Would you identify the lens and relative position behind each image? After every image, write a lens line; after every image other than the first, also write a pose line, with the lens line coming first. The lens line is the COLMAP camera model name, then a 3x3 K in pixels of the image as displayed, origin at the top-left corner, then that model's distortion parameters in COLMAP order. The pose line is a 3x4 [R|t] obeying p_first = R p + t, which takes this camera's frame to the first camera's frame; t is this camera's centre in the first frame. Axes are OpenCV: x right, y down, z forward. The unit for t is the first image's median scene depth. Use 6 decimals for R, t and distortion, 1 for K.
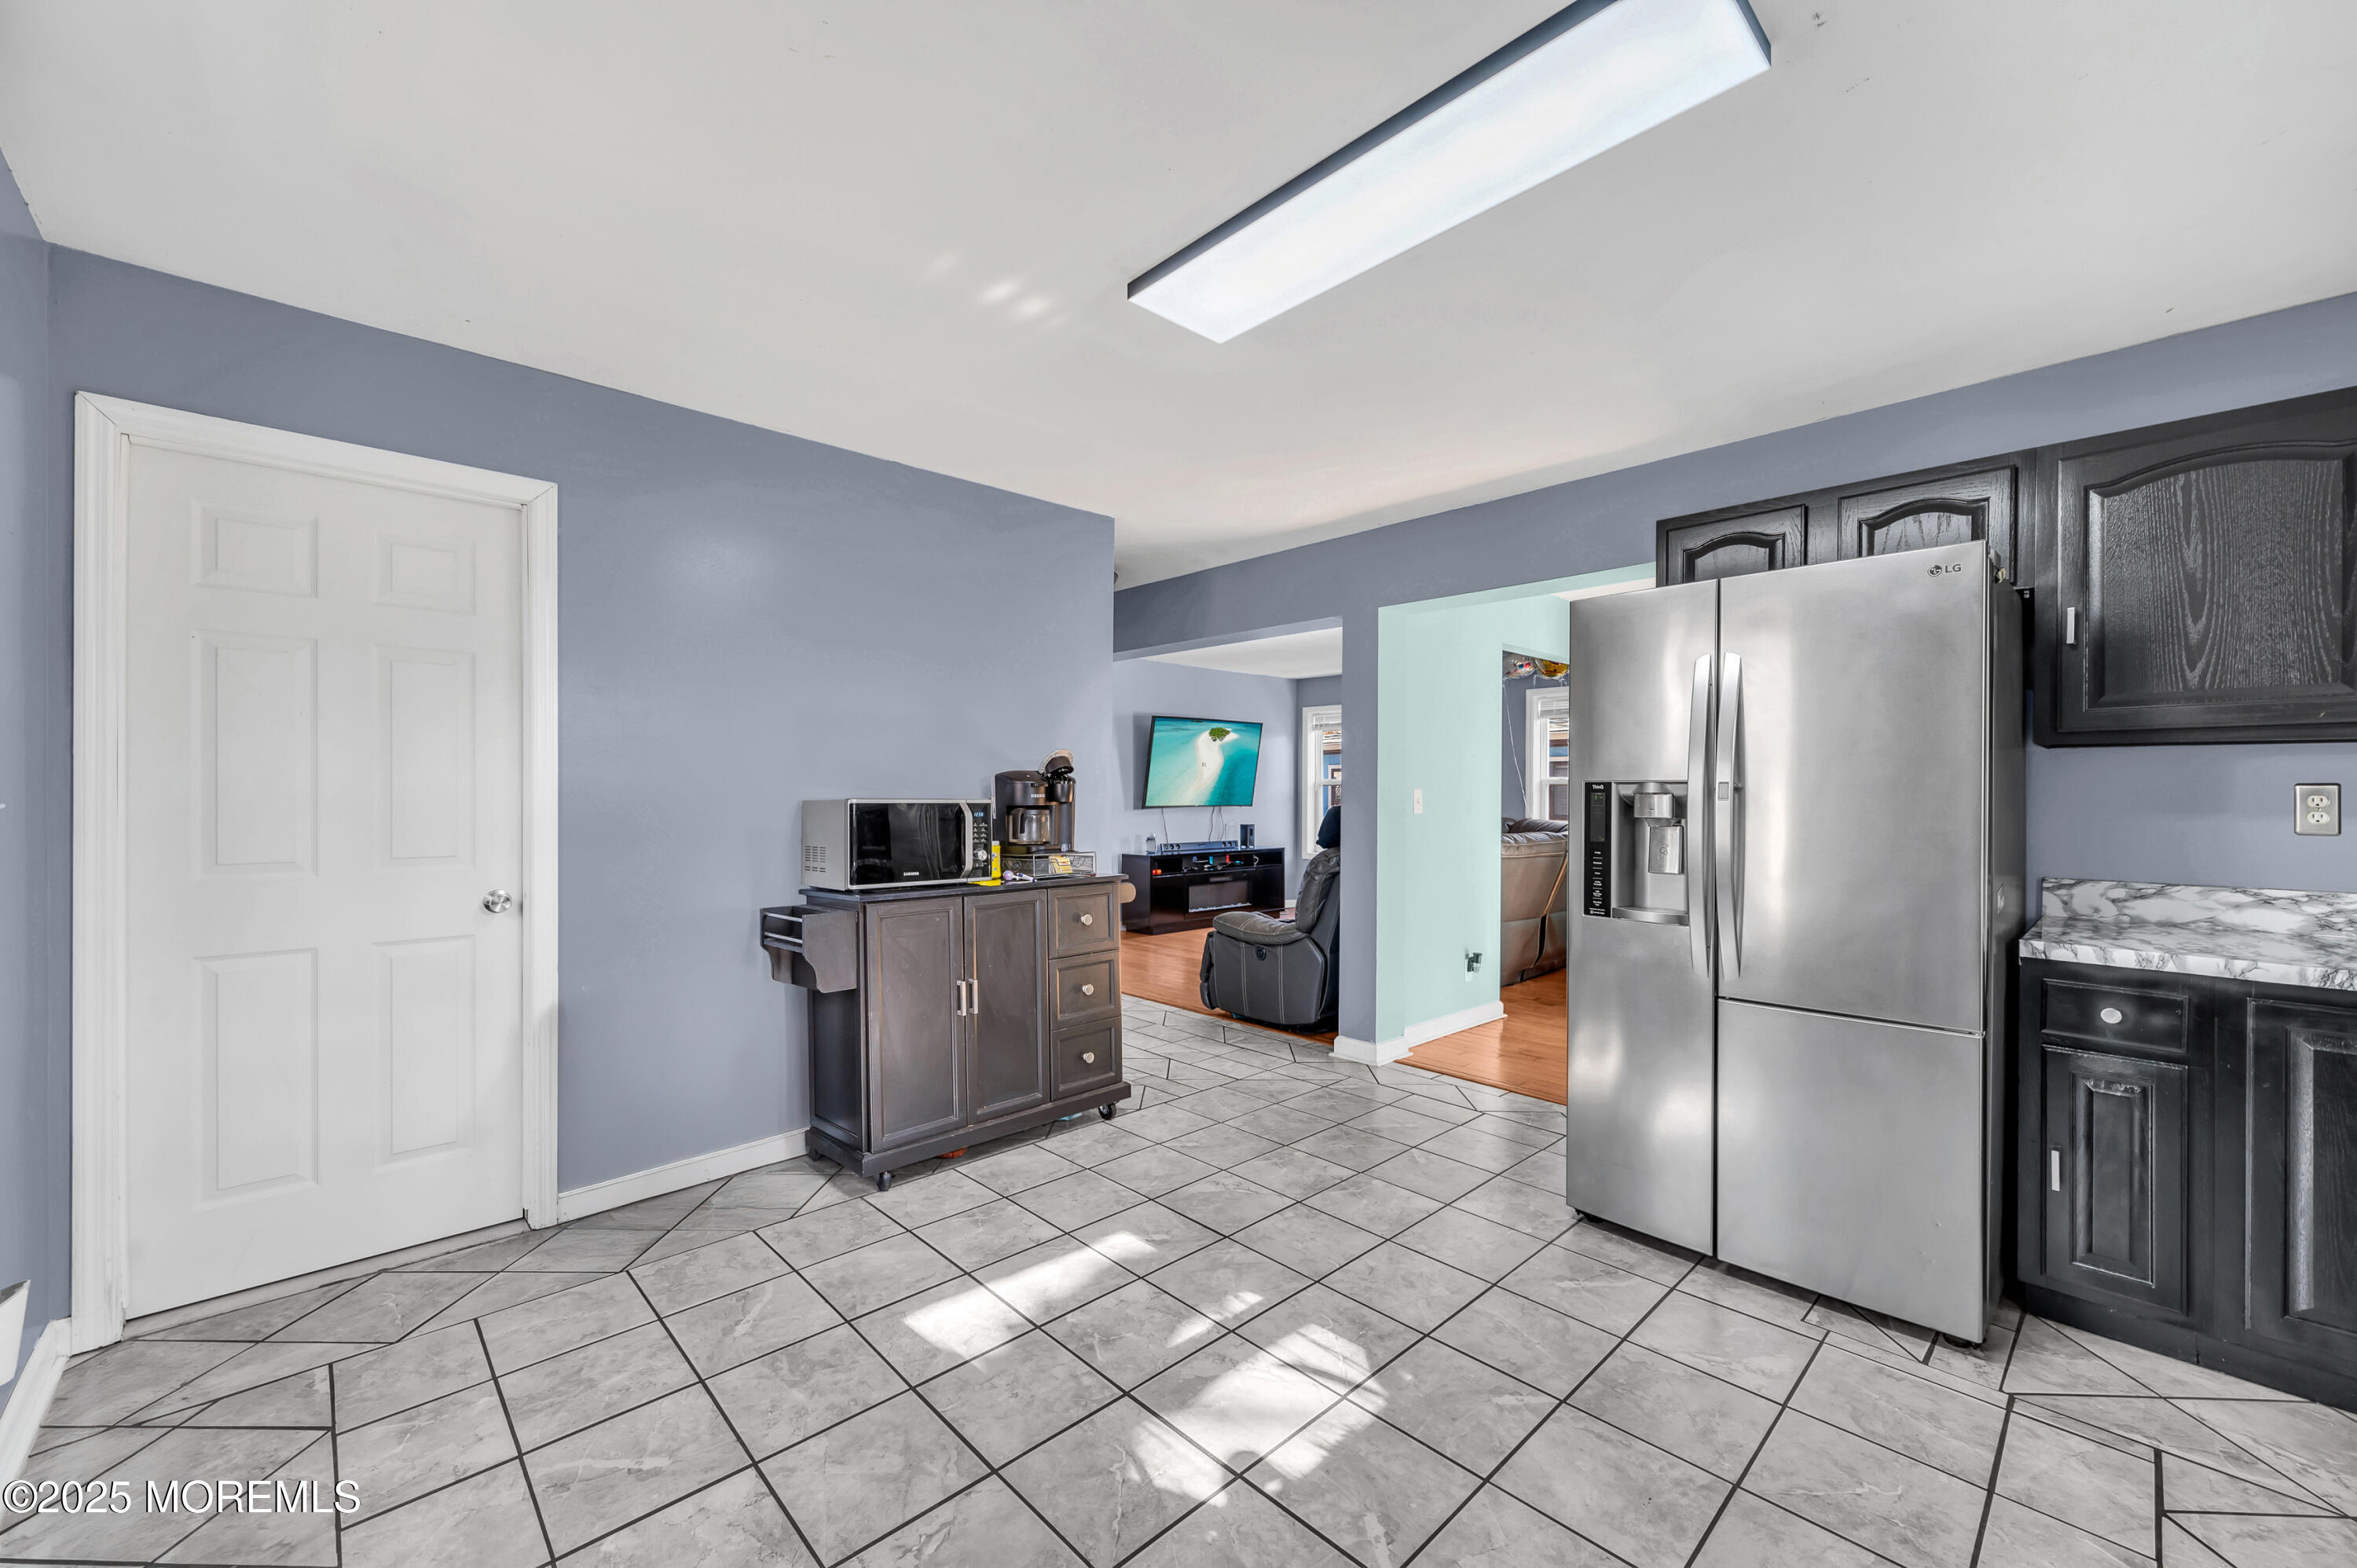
lens RADIAL K [[926.6, 0, 1168.8], [0, 926.6, 798.6], [0, 0, 1]] dist [-0.000597, 0.000474]
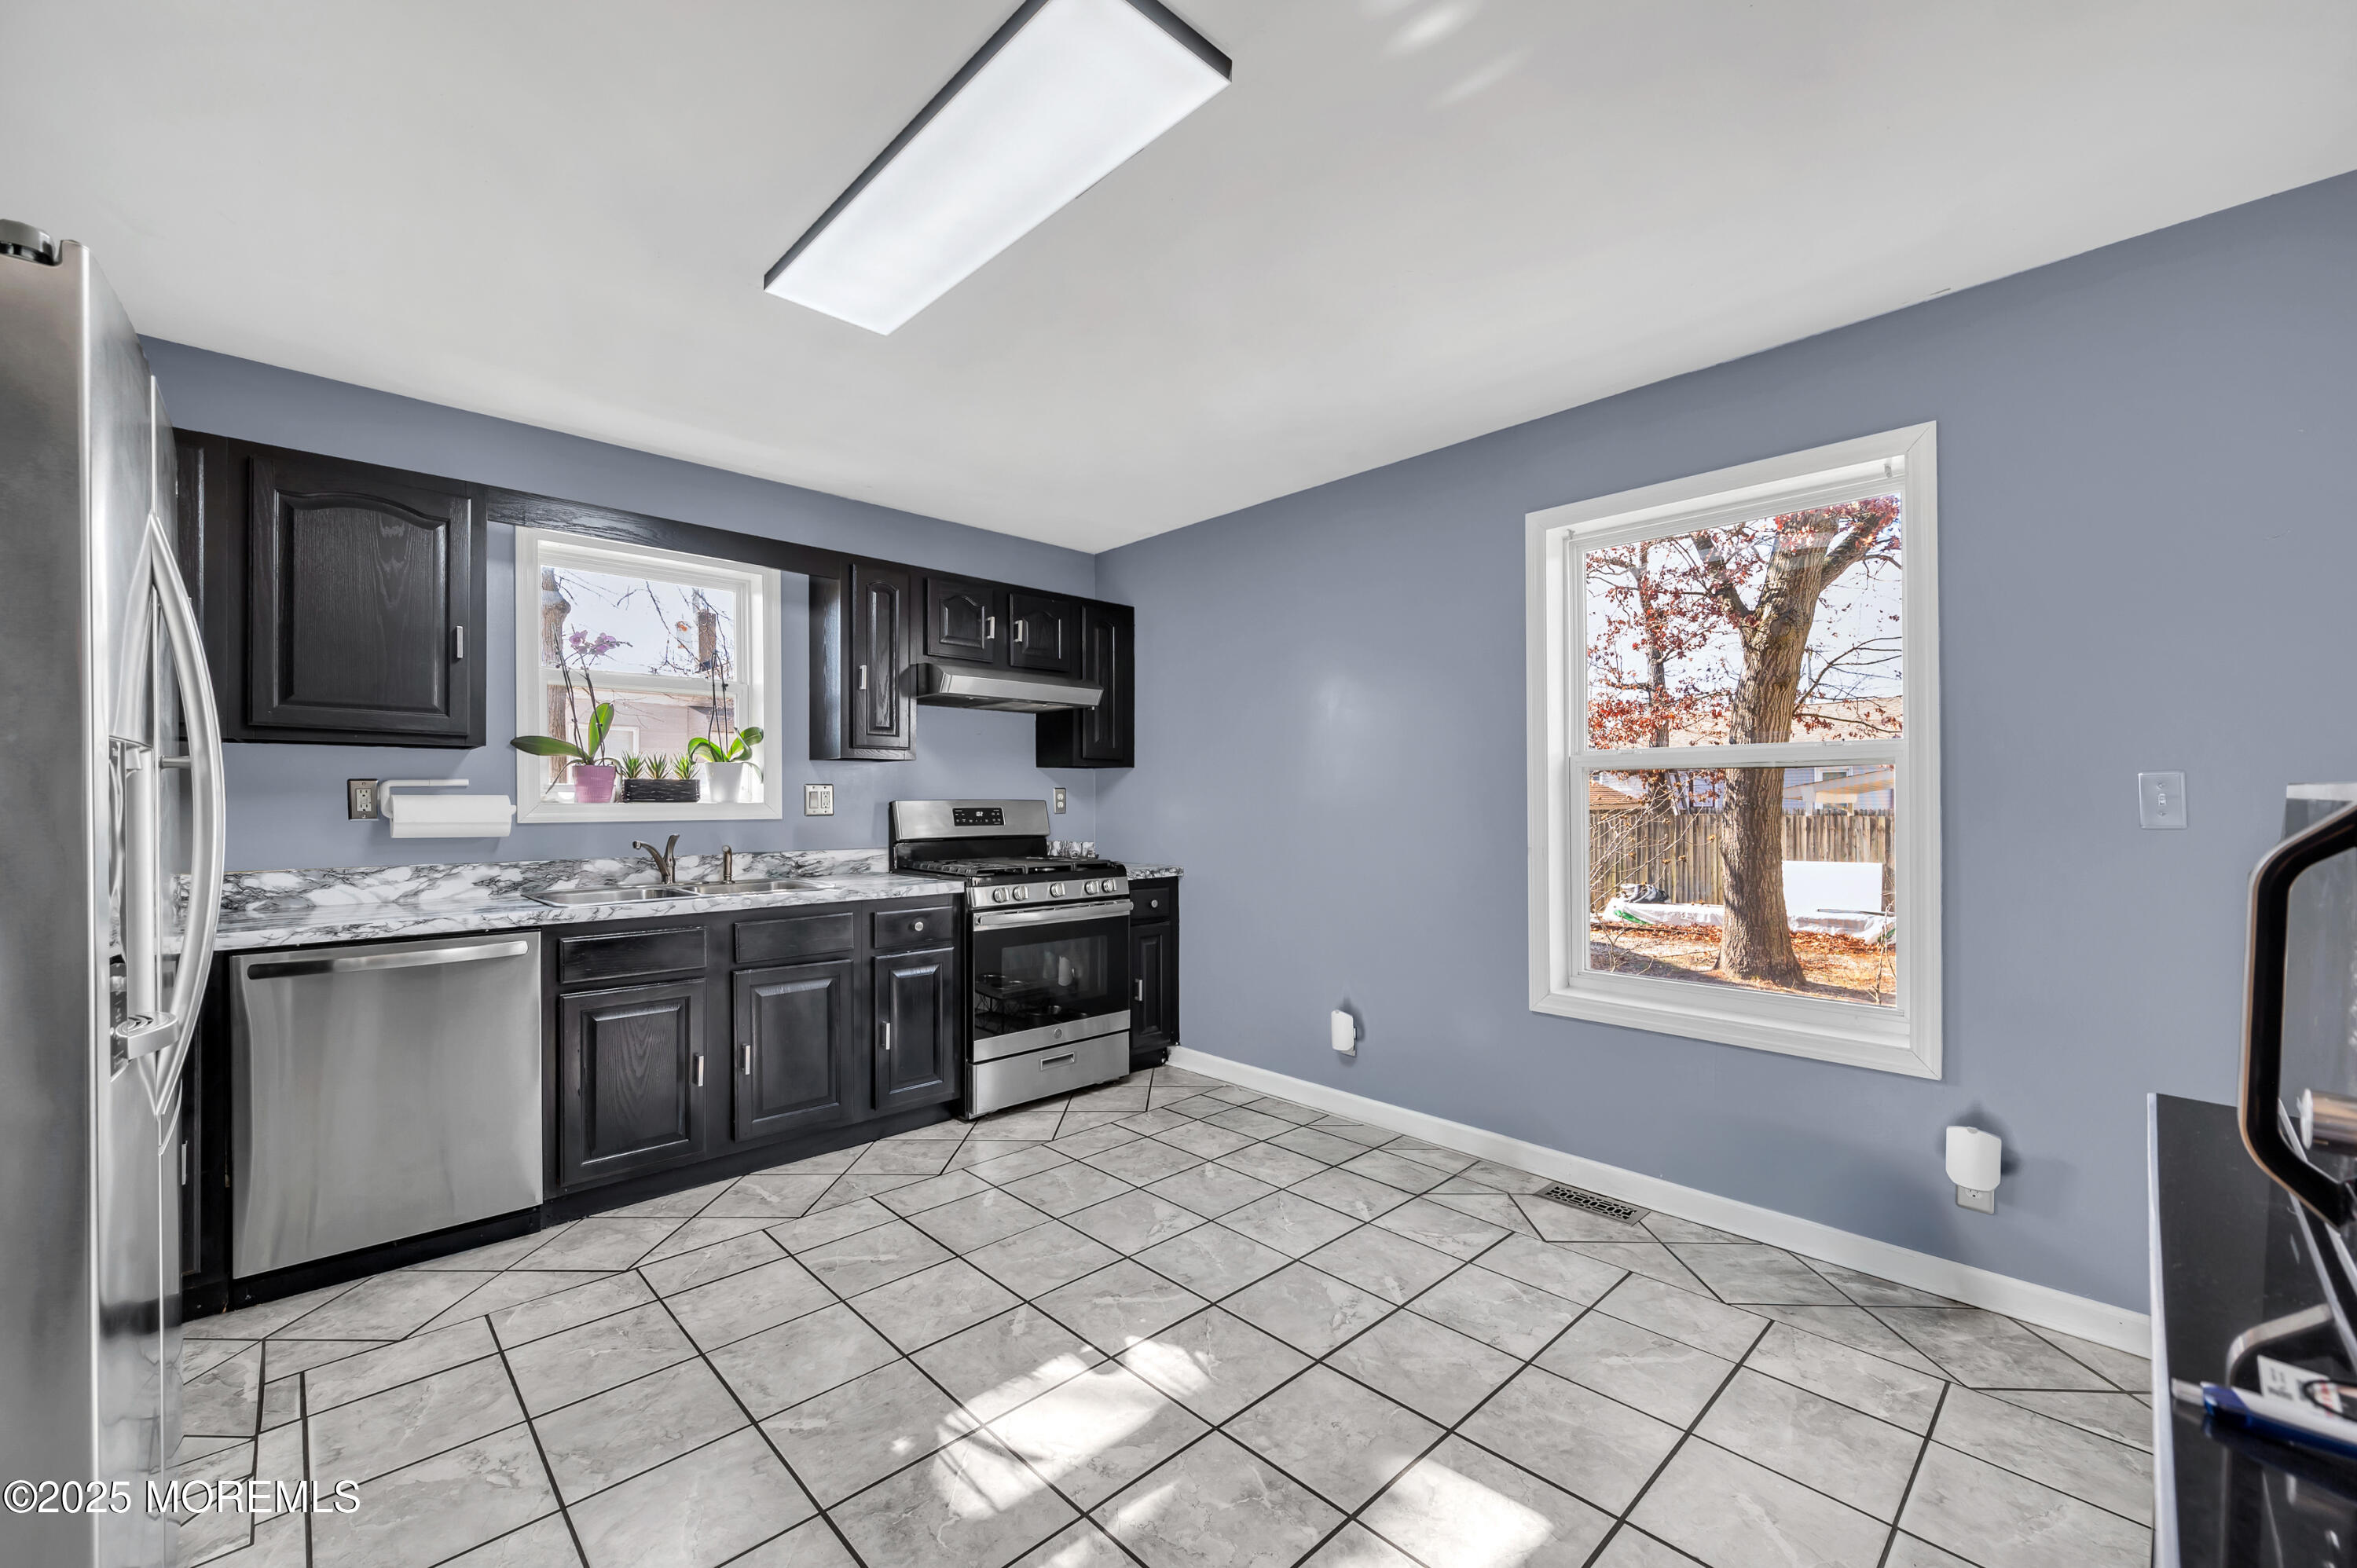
lens RADIAL K [[926.6, 0, 1185.9], [0, 926.6, 812.0], [0, 0, 1]] dist [-0.000597, 0.000474]
pose [[-0.999905, -0.000196, -0.013817, -0.001355], [-0.000501, 0.999756, 0.022100, 0.002711], [0.013809, 0.022105, -0.999660, 1.162134]]
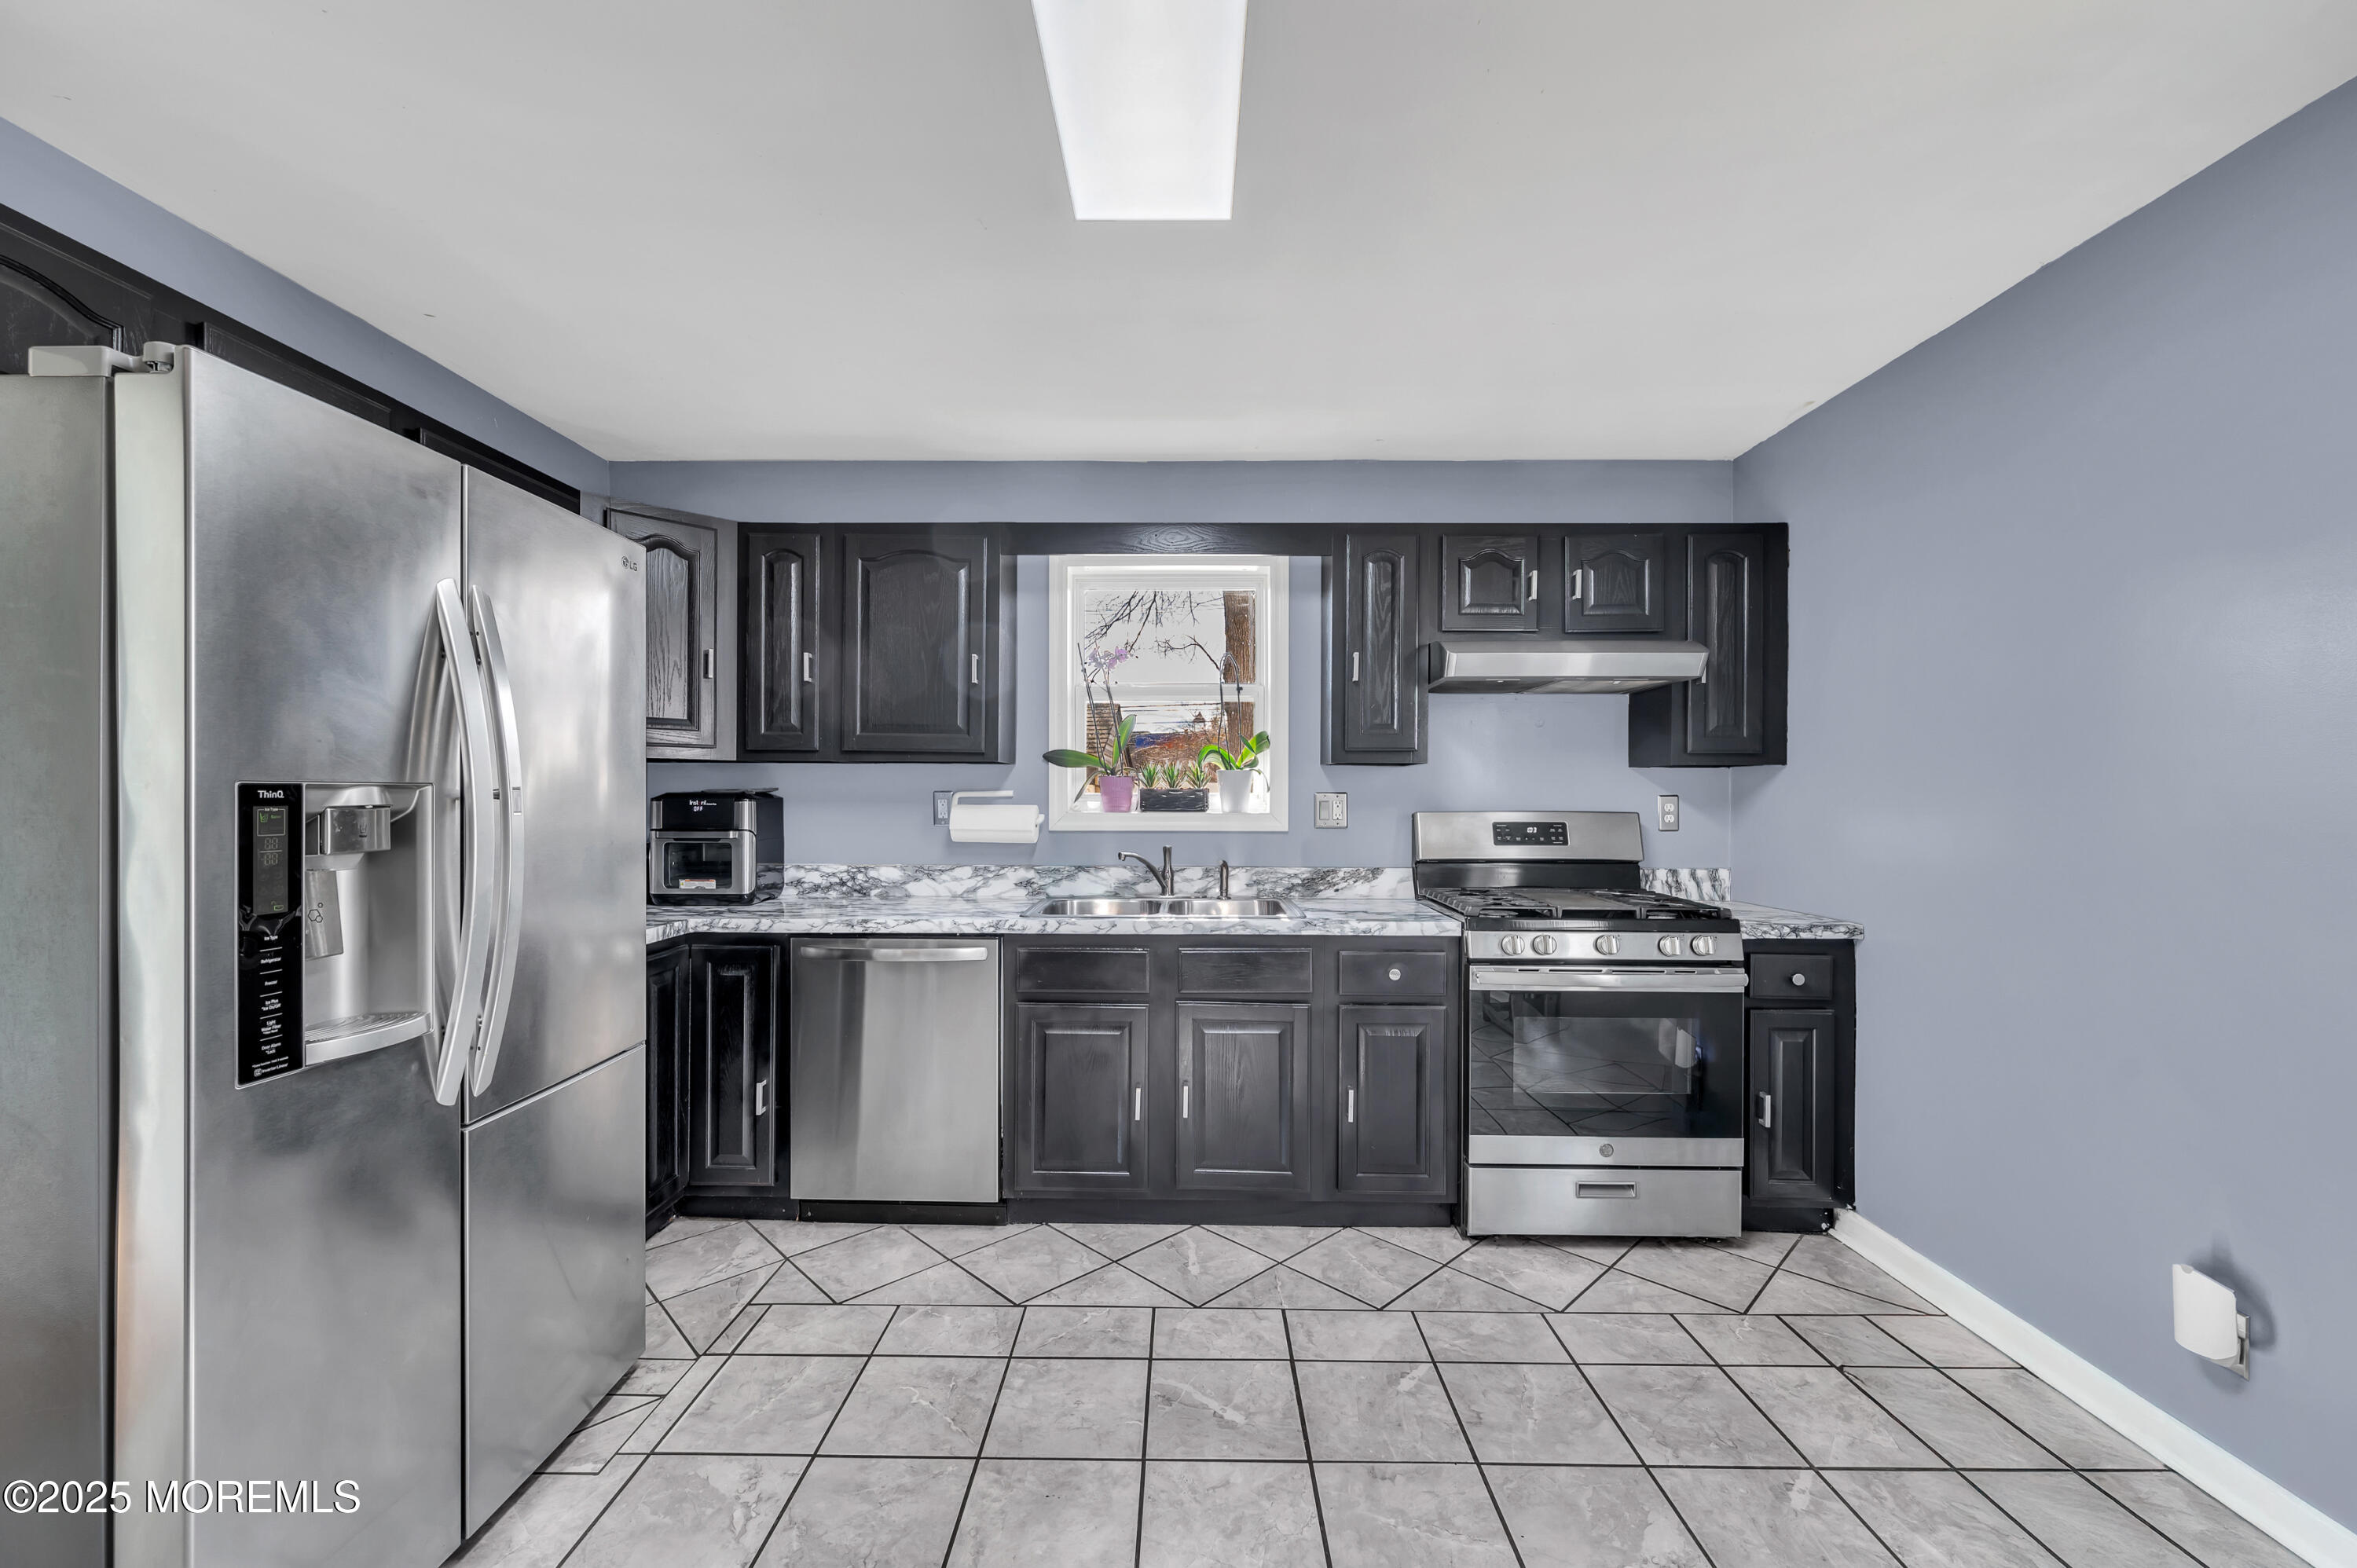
lens RADIAL K [[926.6, 0, 1182.2], [0, 926.6, 797.7], [0, 0, 1]] dist [-0.000597, 0.000474]
pose [[-0.722843, -0.006678, 0.690980, -0.148410], [0.002059, 0.999928, 0.011818, -0.012902], [-0.691009, 0.009966, -0.722777, 0.841626]]
